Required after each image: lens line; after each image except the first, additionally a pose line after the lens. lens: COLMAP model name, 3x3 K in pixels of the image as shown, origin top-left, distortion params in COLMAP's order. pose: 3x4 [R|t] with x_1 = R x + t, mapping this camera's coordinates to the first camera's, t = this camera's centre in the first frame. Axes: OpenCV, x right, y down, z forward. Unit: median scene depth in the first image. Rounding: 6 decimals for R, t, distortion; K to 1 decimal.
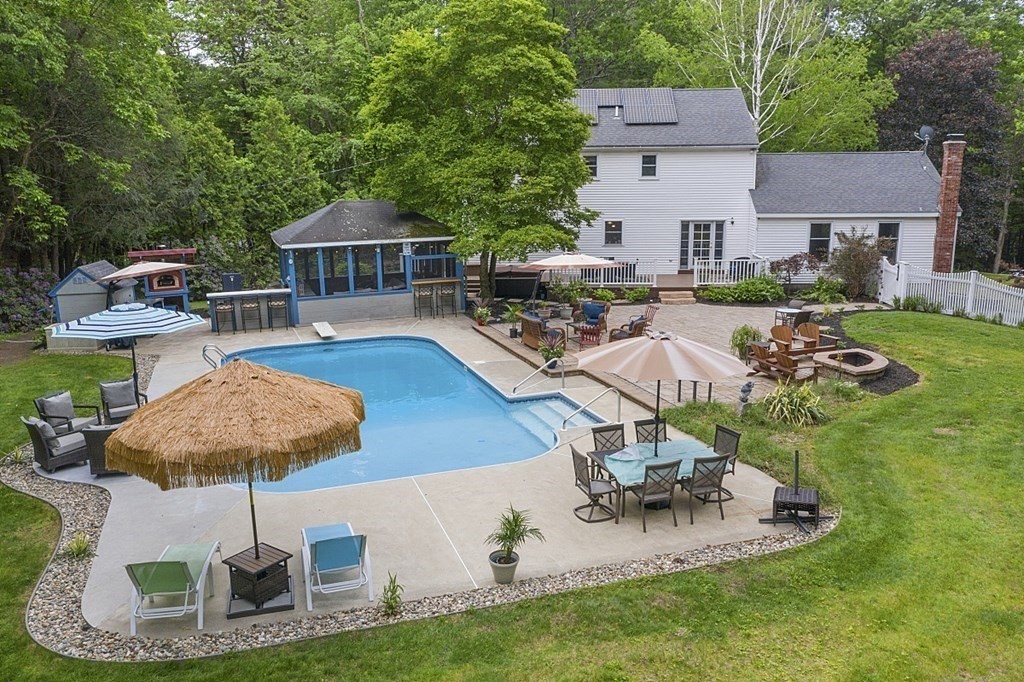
lens RADIAL K [[814.8, 0, 512.0], [0, 814.8, 341.0], [0, 0, 1]] dist [-0.003971, -0.004706]
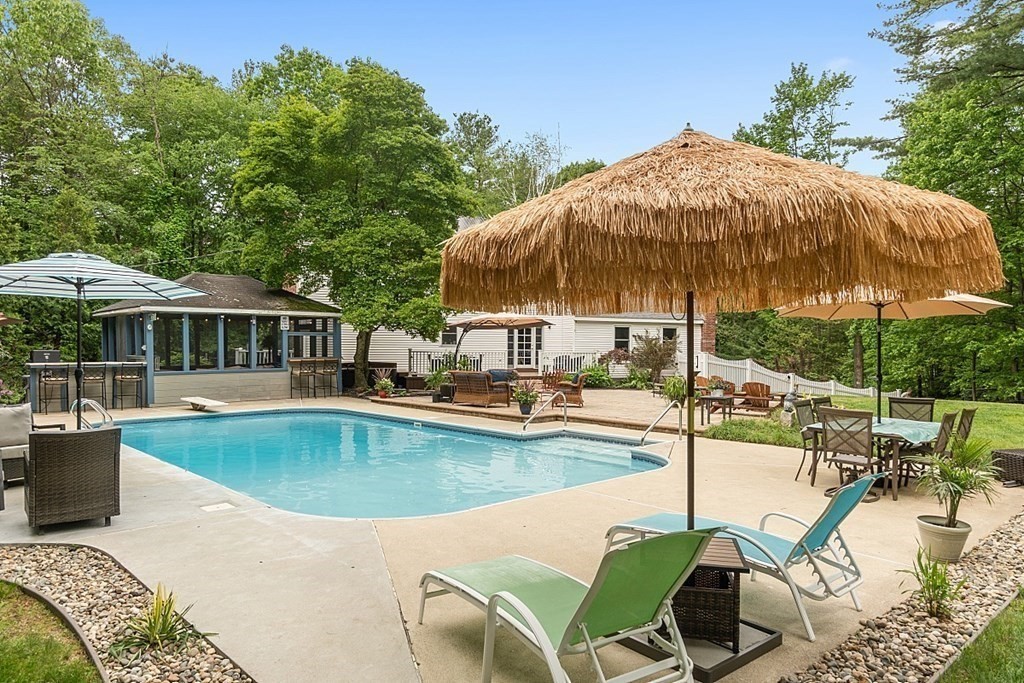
lens RADIAL K [[672.6, 0, 512.0], [0, 672.6, 341.5], [0, 0, 1]] dist [0.004378, 0.000236]
pose [[0.912242, 0.020243, 0.409151, -0.180790], [0.069285, 0.976765, -0.202804, 0.068799], [-0.403749, 0.213354, 0.889644, 0.203816]]
